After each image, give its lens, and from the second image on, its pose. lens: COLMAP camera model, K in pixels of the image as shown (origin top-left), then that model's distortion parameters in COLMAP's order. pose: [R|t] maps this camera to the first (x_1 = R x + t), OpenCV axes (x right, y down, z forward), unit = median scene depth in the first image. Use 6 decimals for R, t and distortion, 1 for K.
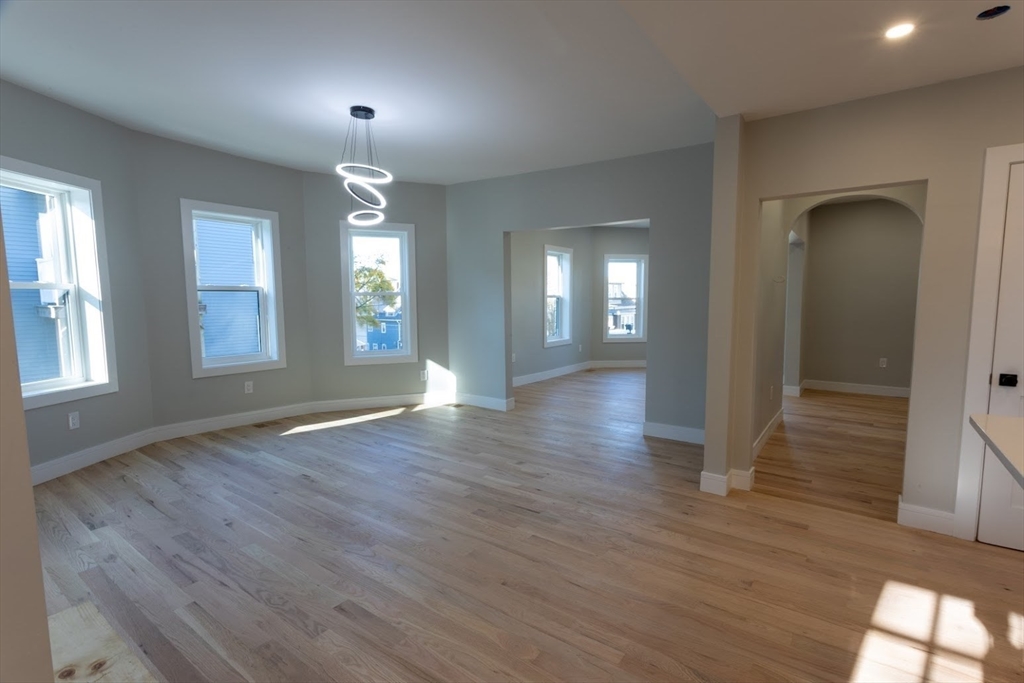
lens RADIAL K [[492.5, 0, 512.3], [0, 492.5, 348.4], [0, 0, 1]] dist [0.017351, -0.004871]
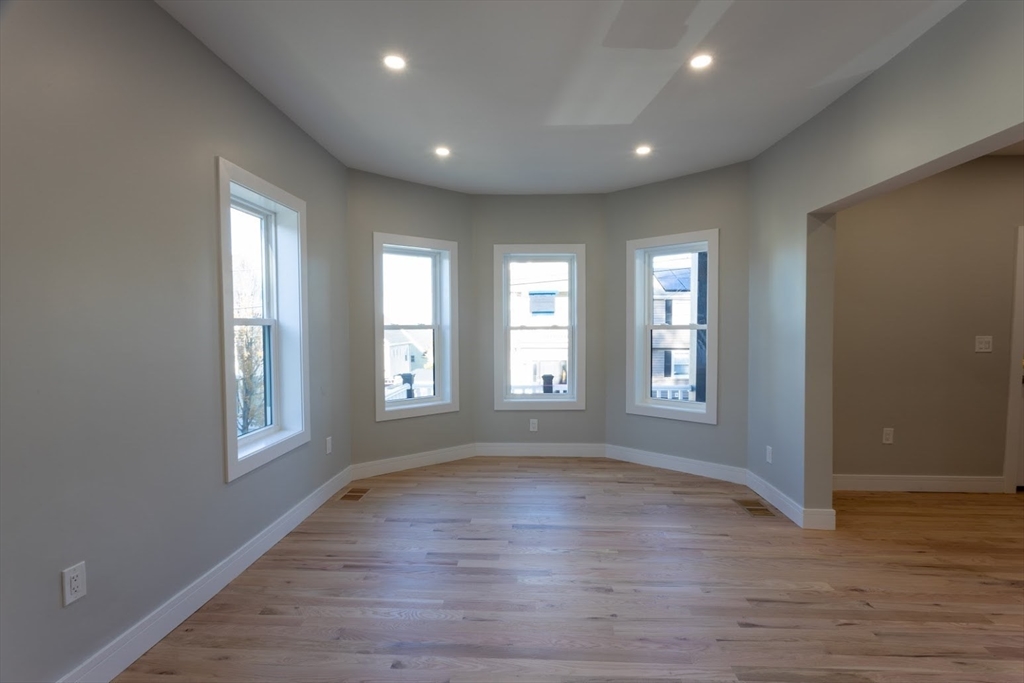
lens RADIAL K [[492.5, 0, 519.1], [0, 492.5, 343.3], [0, 0, 1]] dist [0.017351, -0.004871]
pose [[0.828827, -0.019823, 0.559154, 0.040464], [0.056155, 0.997273, -0.047882, -0.060140], [-0.556680, 0.071086, 0.827680, 0.579080]]
